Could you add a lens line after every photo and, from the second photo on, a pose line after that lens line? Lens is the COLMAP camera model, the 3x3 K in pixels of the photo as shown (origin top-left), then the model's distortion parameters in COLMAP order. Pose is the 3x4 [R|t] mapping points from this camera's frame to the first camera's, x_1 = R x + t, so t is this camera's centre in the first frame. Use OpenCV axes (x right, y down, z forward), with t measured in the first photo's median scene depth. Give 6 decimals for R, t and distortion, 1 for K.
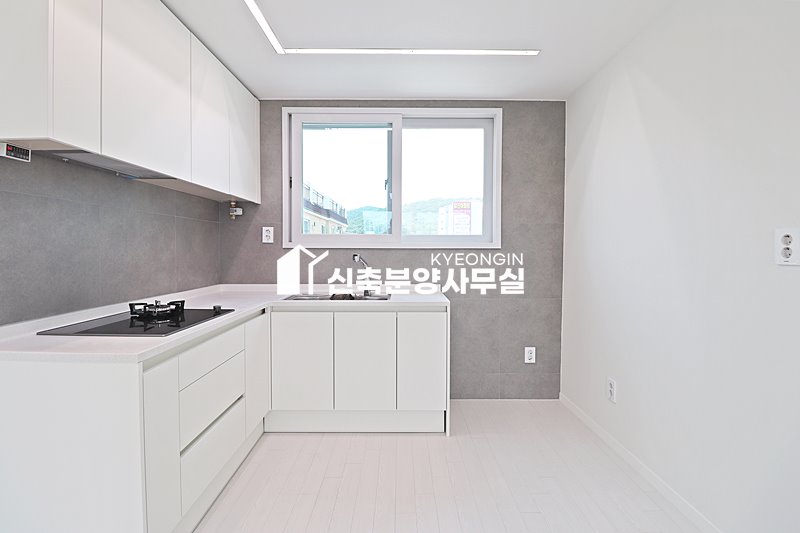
lens RADIAL K [[365.5, 0, 399.6], [0, 365.5, 256.2], [0, 0, 1]] dist [0.000068, 0.000332]
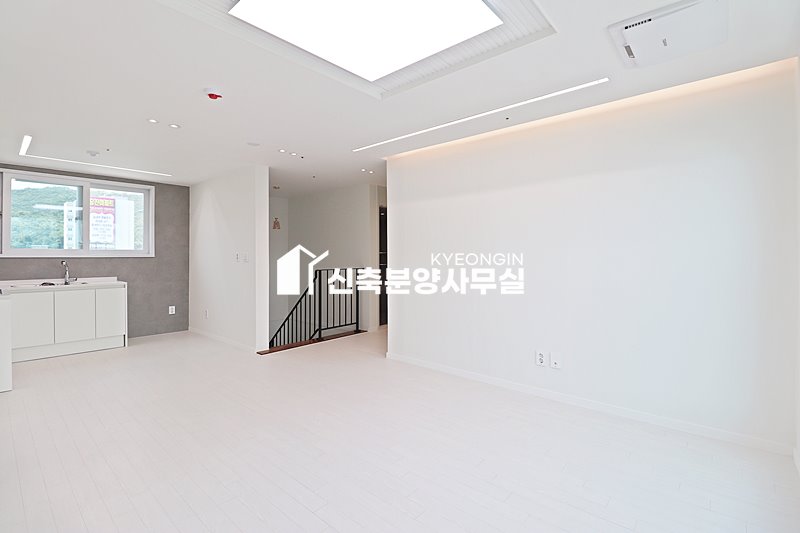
lens RADIAL K [[370.9, 0, 402.7], [0, 370.9, 255.9], [0, 0, 1]] dist [0.001407, -0.012929]
pose [[0.655371, -0.004411, 0.755294, -0.350198], [0.017172, 0.999811, -0.009062, 0.013654], [-0.755112, 0.018909, 0.655323, -1.306040]]
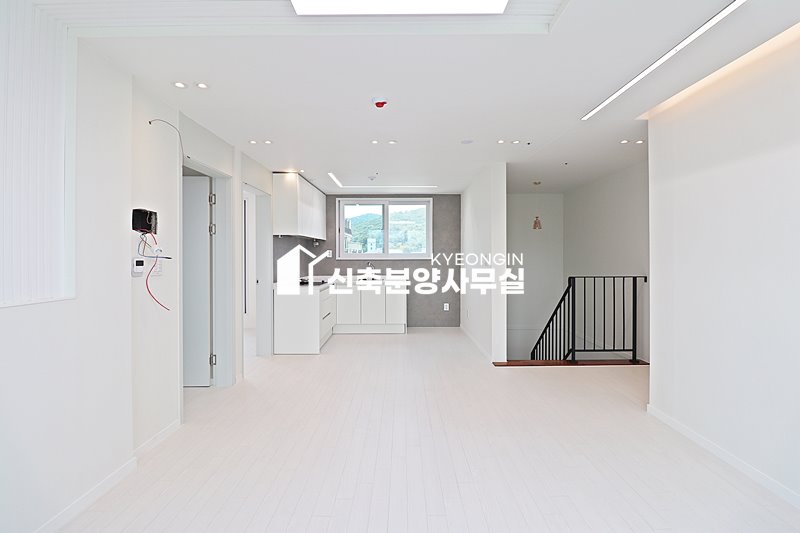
lens RADIAL K [[370.9, 0, 402.7], [0, 370.9, 255.9], [0, 0, 1]] dist [0.001407, -0.012929]
pose [[0.999986, -0.004300, 0.003236, 0.085533], [0.004360, 0.999811, -0.018934, 0.000290], [-0.003154, 0.018948, 0.999815, -1.282671]]
